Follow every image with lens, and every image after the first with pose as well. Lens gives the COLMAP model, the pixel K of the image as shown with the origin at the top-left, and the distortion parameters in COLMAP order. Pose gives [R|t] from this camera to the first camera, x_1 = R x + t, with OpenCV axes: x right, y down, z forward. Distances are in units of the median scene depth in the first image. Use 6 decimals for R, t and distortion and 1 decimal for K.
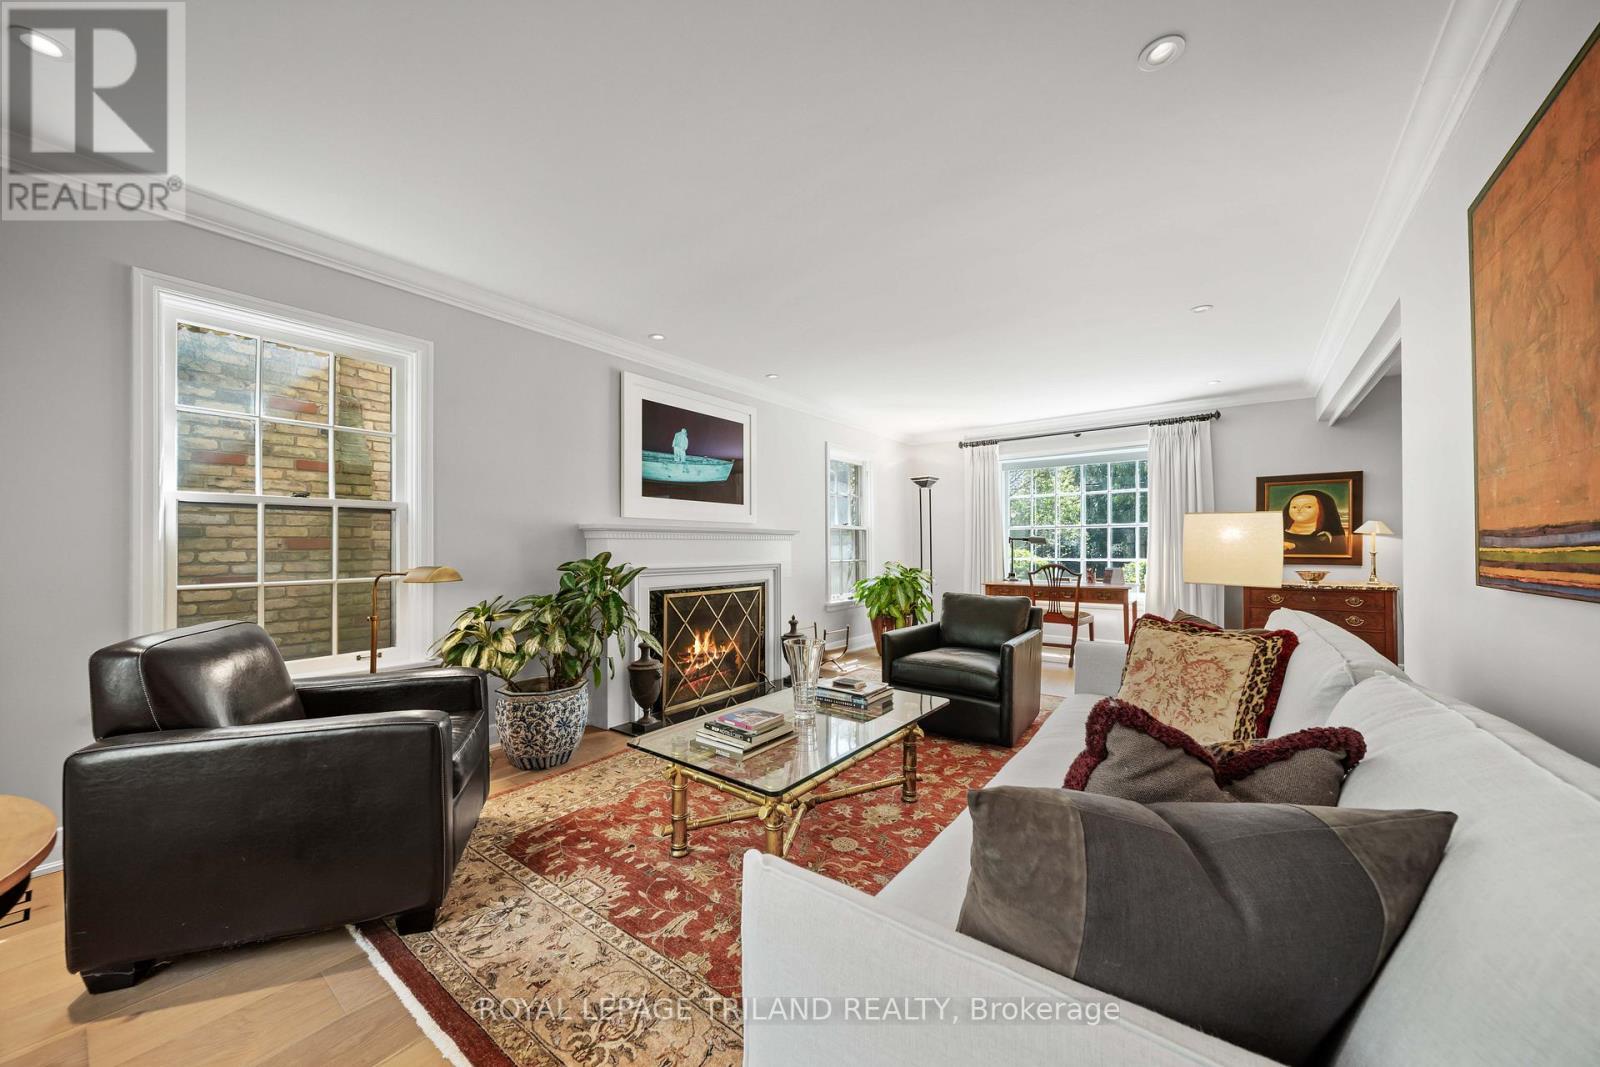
lens RADIAL K [[575.3, 0, 792.6], [0, 575.3, 528.6], [0, 0, 1]] dist [-0.000422, -0.000106]
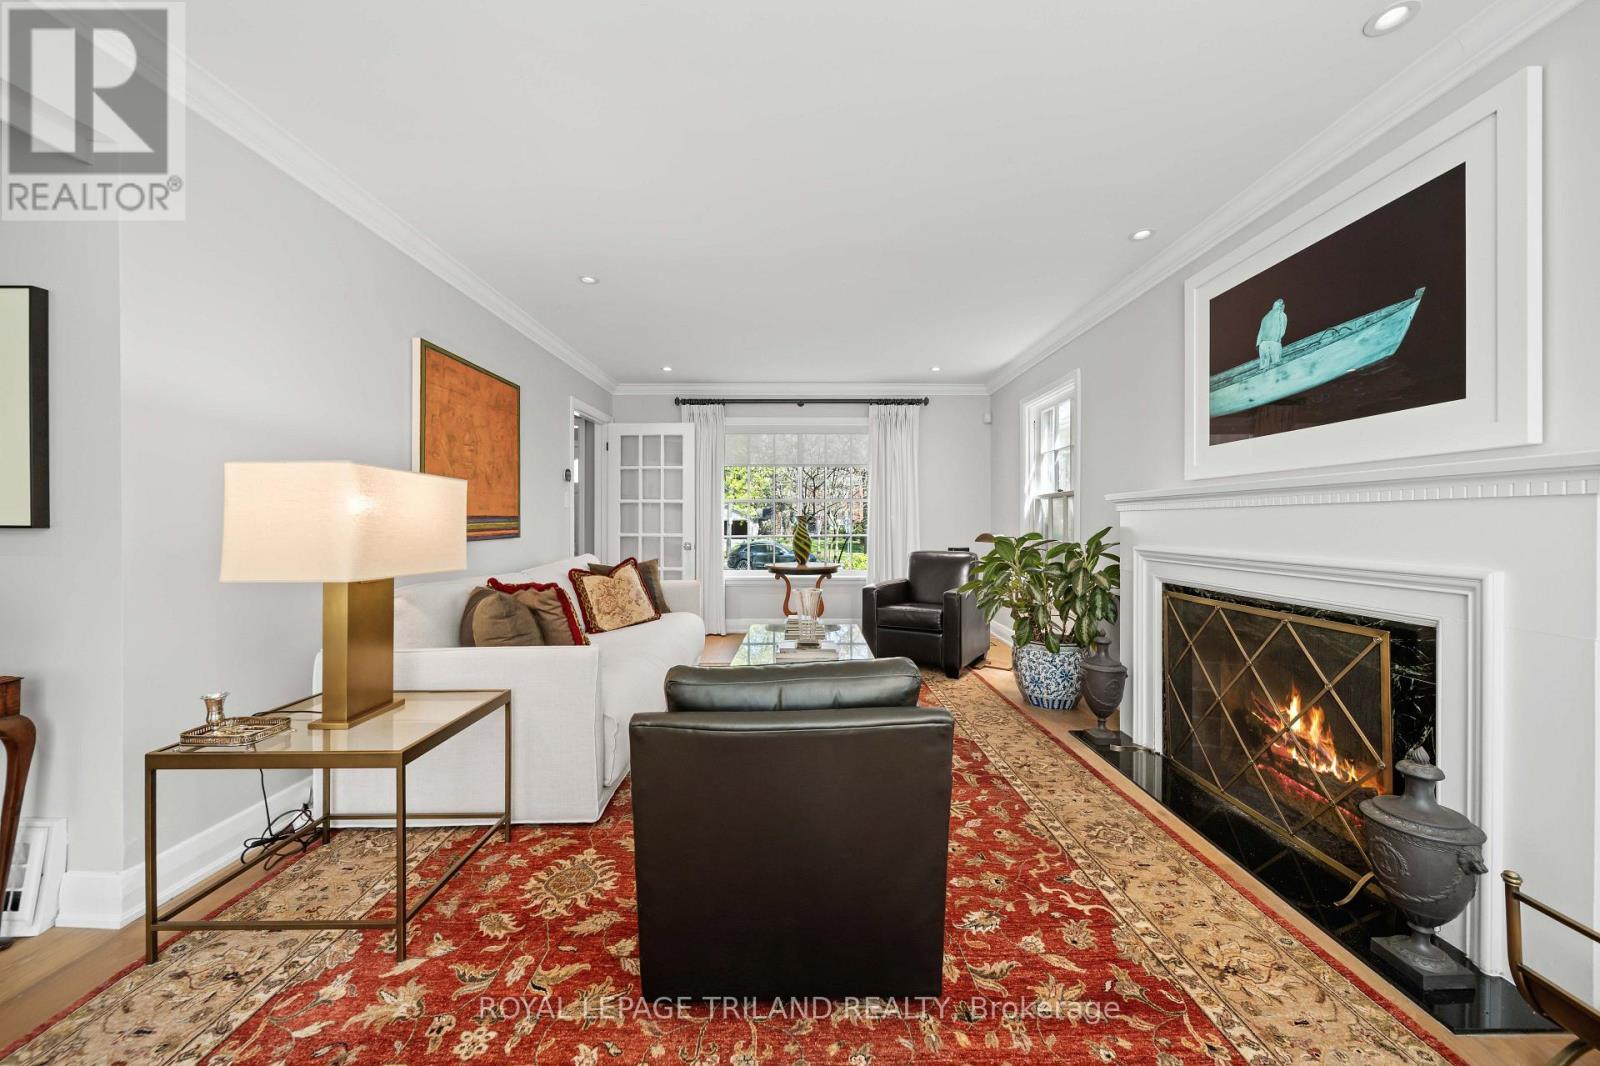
lens RADIAL K [[577.2, 0, 796.3], [0, 577.2, 521.3], [0, 0, 1]] dist [-0.001918, -0.000214]
pose [[-0.788650, 0.006939, -0.614803, 0.509939], [0.026324, 0.999400, -0.022489, 0.033936], [0.614278, -0.033920, -0.788360, 1.168108]]
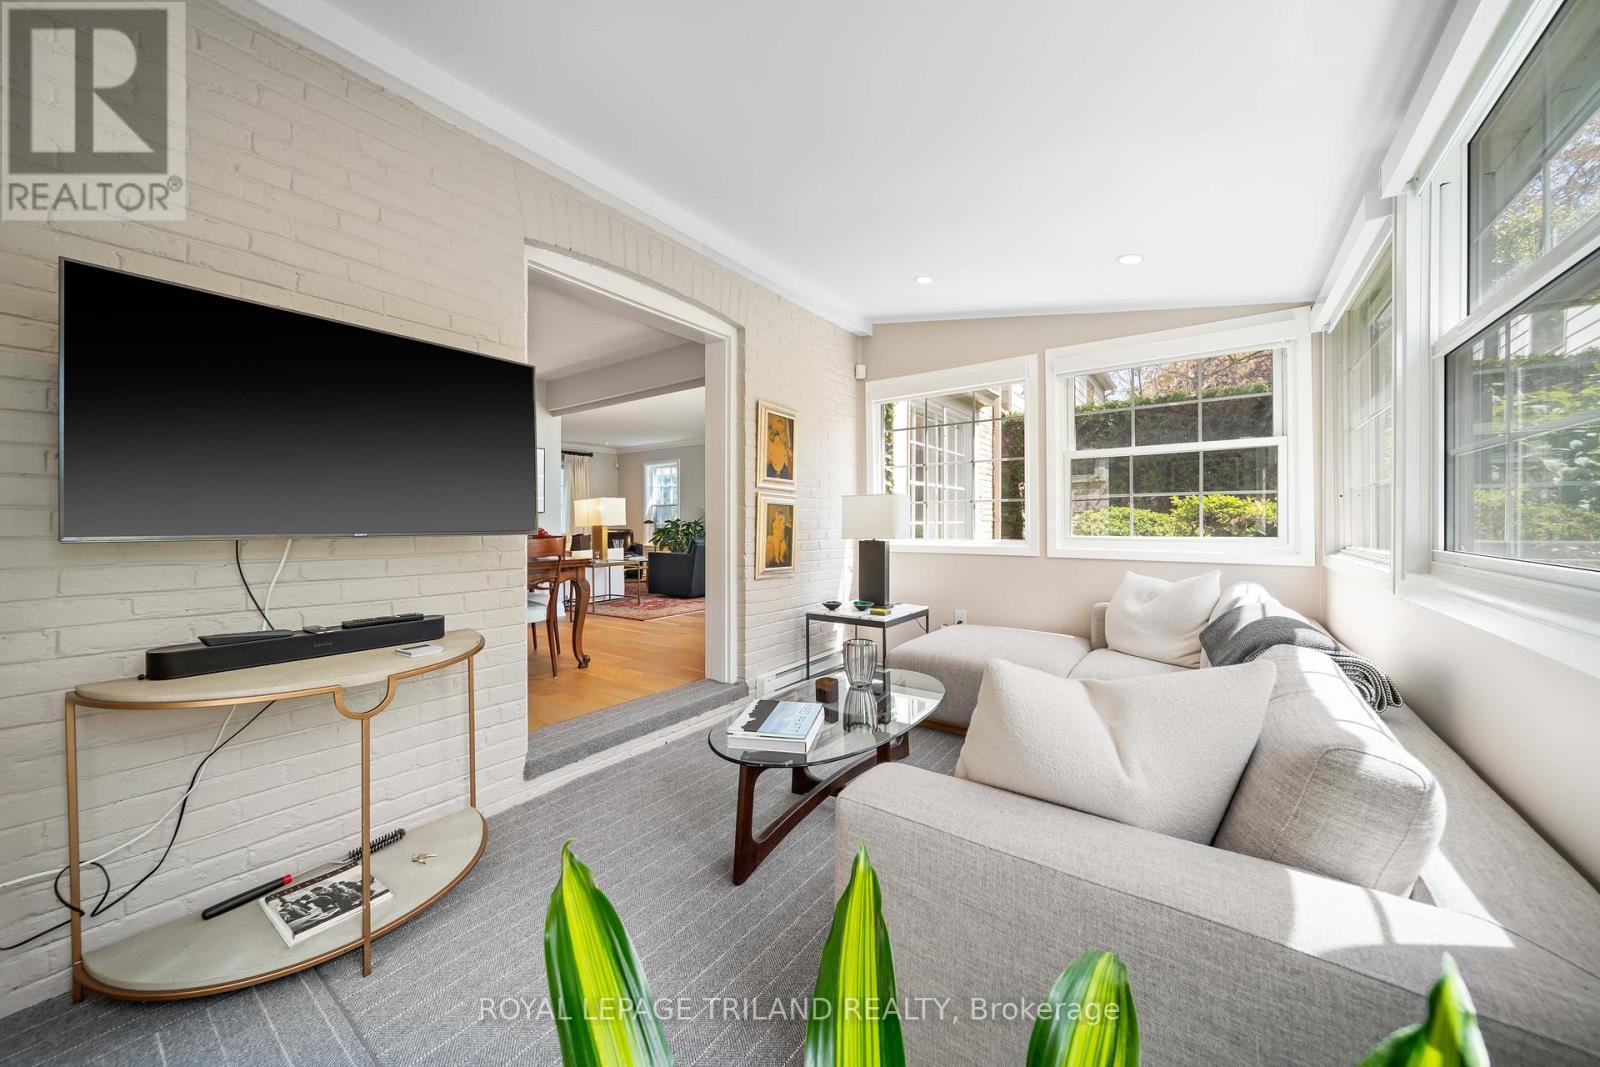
lens RADIAL K [[575.3, 0, 792.6], [0, 575.3, 528.6], [0, 0, 1]] dist [-0.000422, -0.000106]
pose [[0.027577, 0.016745, -0.999479, 2.121368], [0.034414, 0.999251, 0.017690, 0.051860], [0.999027, -0.034884, 0.026980, 1.129433]]
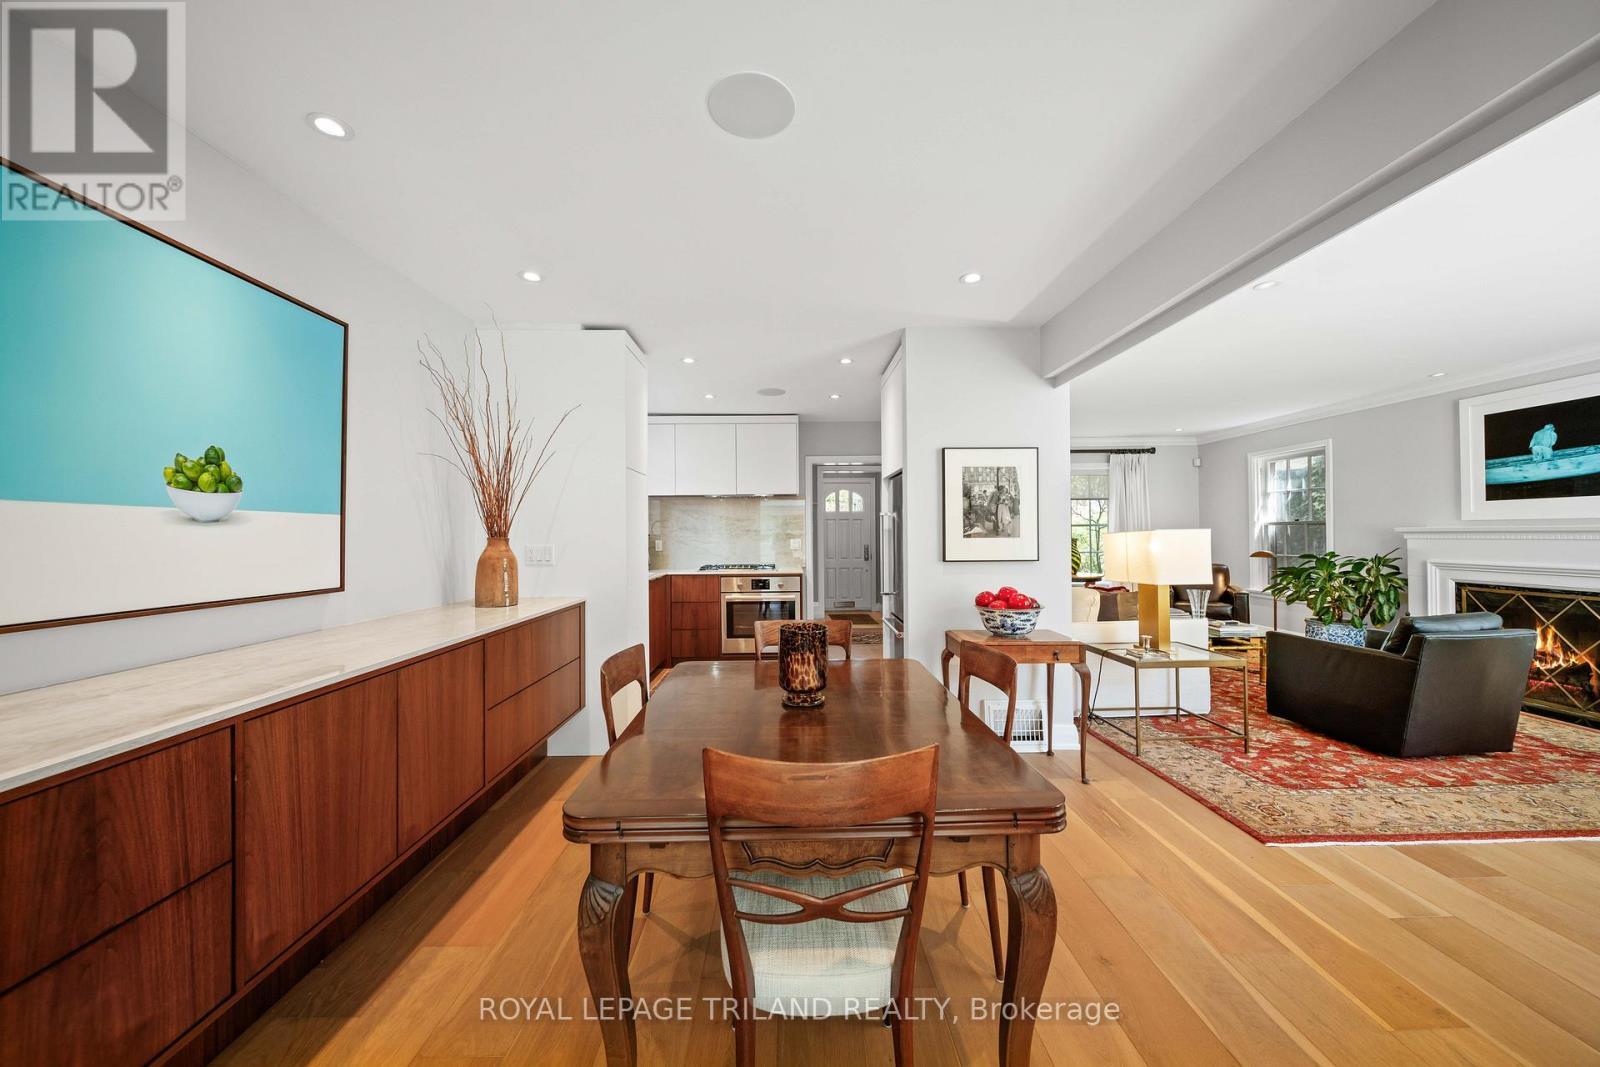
lens RADIAL K [[575.3, 0, 792.6], [0, 575.3, 528.6], [0, 0, 1]] dist [-0.000422, -0.000106]
pose [[-0.776785, 0.009173, -0.629699, 1.455670], [0.036983, 0.998833, -0.031070, -0.014735], [0.628679, -0.047423, -0.776218, 0.964554]]
